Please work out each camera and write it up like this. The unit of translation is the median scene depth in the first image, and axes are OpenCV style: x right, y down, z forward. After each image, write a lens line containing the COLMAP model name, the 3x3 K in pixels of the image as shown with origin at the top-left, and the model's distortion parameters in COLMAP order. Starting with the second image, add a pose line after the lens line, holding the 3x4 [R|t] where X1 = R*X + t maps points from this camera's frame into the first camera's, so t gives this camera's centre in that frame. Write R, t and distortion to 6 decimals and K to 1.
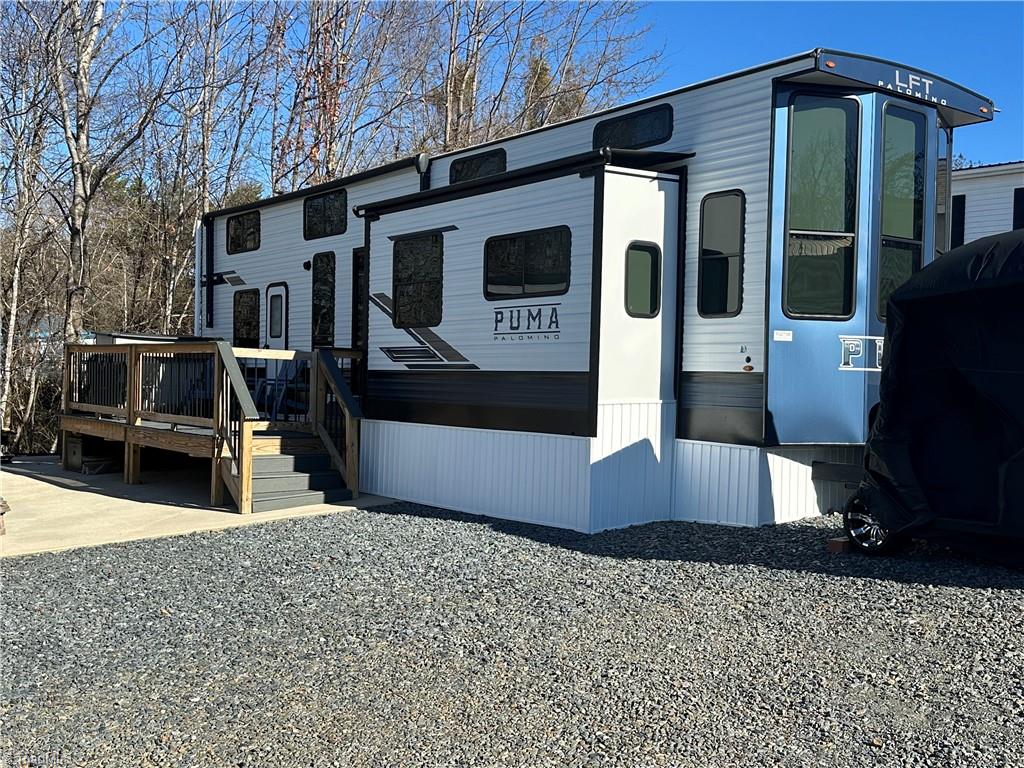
lens RADIAL K [[1096.3, 0, 513.9], [0, 1096.3, 384.7], [0, 0, 1]] dist [0.019608, 0.000000]
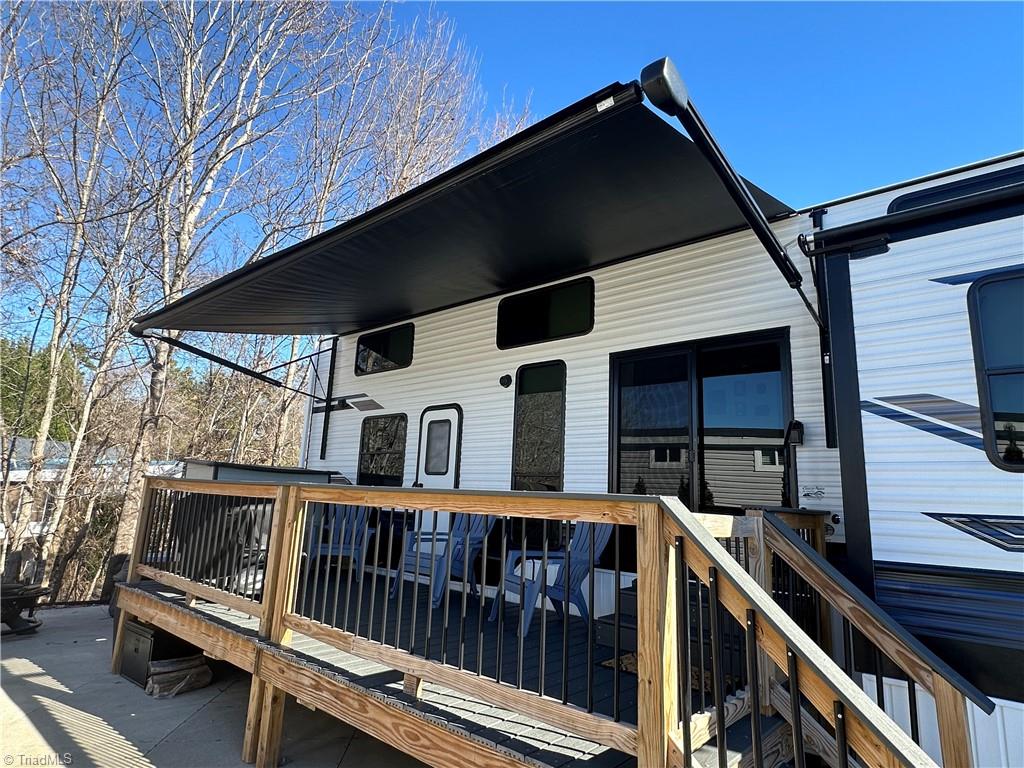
lens RADIAL K [[583.2, 0, 507.8], [0, 583.2, 380.2], [0, 0, 1]] dist [0.004171, 0.001138]
pose [[0.981416, 0.055326, 0.183744, -0.261686], [-0.017964, 0.979819, -0.199077, -0.028019], [-0.191050, 0.192077, 0.962604, 0.607271]]
